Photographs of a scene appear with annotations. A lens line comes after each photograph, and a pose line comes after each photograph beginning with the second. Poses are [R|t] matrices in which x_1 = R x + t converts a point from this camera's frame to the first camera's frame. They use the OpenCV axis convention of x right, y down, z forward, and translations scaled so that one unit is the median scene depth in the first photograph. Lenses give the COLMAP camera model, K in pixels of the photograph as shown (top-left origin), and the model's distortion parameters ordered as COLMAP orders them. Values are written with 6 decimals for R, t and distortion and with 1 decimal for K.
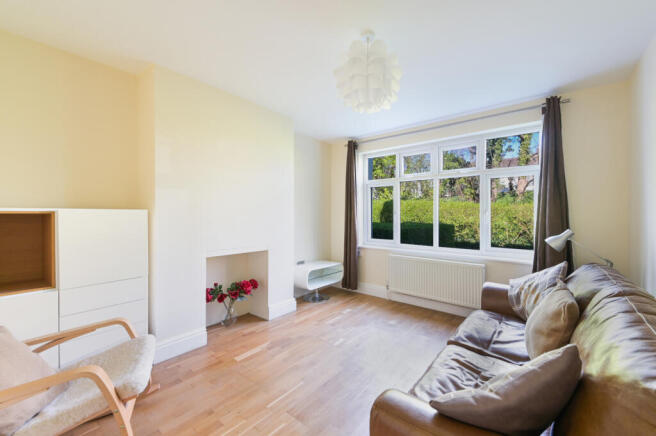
lens RADIAL K [[257.9, 0, 344.9], [0, 257.9, 214.0], [0, 0, 1]] dist [0.044004, -0.000168]
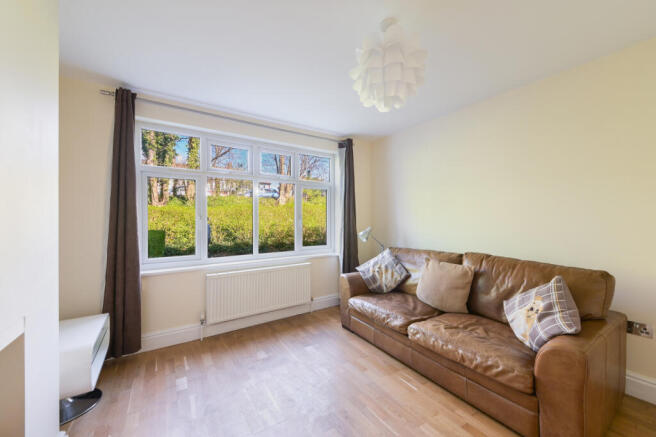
lens RADIAL K [[256.3, 0, 328.6], [0, 256.3, 213.1], [0, 0, 1]] dist [0.034040, -0.000233]
pose [[0.333527, 0.012459, 0.942658, -0.461684], [0.000426, 0.999911, -0.013367, -0.007611], [-0.942740, 0.004860, 0.333492, 0.495891]]
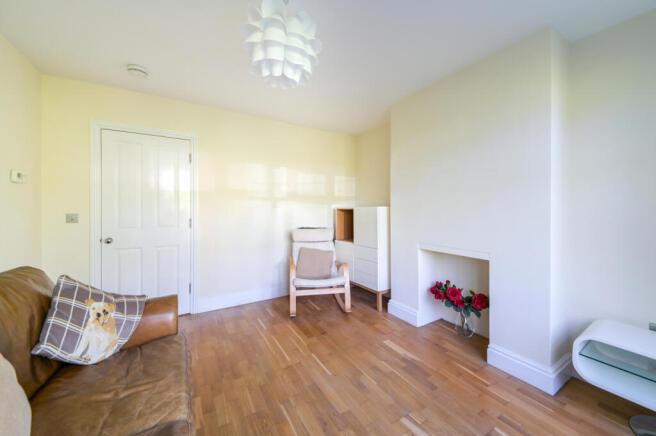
lens RADIAL K [[237.9, 0, 329.3], [0, 237.9, 212.4], [0, 0, 1]] dist [0.000866, -0.000038]
pose [[-0.340302, 0.004978, -0.940303, 0.417058], [-0.004350, 0.999967, 0.006869, 0.011013], [0.940306, 0.006428, -0.340269, 0.787698]]
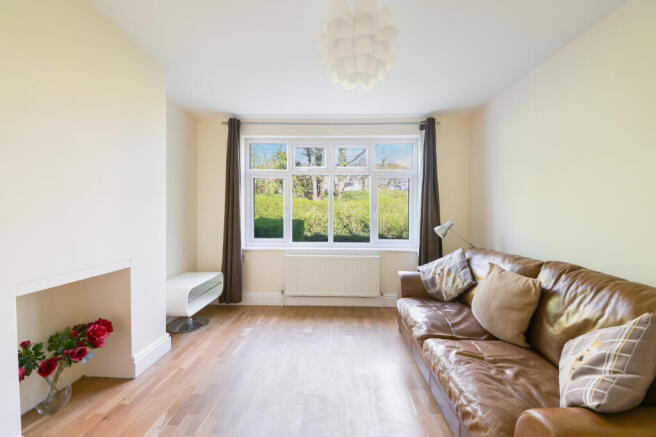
lens RADIAL K [[260.2, 0, 329.6], [0, 260.2, 210.5], [0, 0, 1]] dist [0.000336, -0.000309]
pose [[0.813263, 0.002258, 0.581892, -0.256357], [-0.004611, 0.999986, 0.002565, -0.000521], [-0.581878, -0.004769, 0.813262, 0.209664]]
